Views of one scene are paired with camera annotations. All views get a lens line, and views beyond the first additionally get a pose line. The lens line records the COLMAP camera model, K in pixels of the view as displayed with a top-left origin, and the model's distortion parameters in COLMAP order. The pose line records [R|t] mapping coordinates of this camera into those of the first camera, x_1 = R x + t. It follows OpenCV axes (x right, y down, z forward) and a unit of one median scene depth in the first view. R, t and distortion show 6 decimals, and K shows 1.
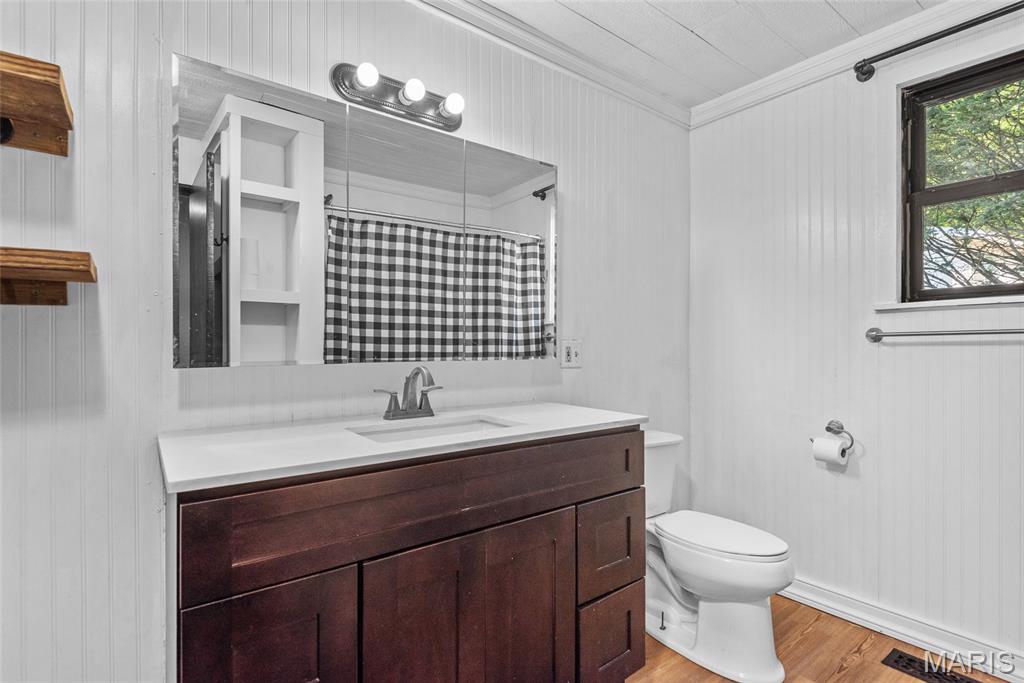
lens RADIAL K [[498.0, 0, 514.2], [0, 498.0, 348.0], [0, 0, 1]] dist [-0.002726, -0.000763]
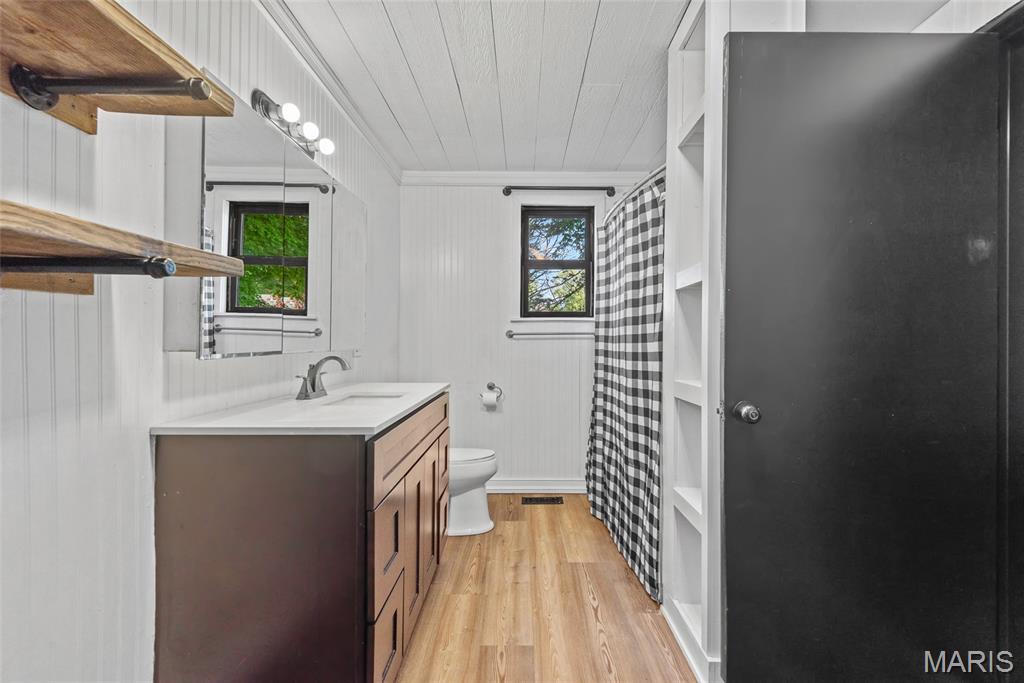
lens RADIAL K [[468.5, 0, 513.3], [0, 468.5, 338.6], [0, 0, 1]] dist [0.024631, -0.005966]
pose [[0.627557, 0.006173, 0.778546, -0.634011], [-0.005305, 0.999979, -0.003653, -0.002856], [-0.778552, -0.001838, 0.627577, -0.108211]]
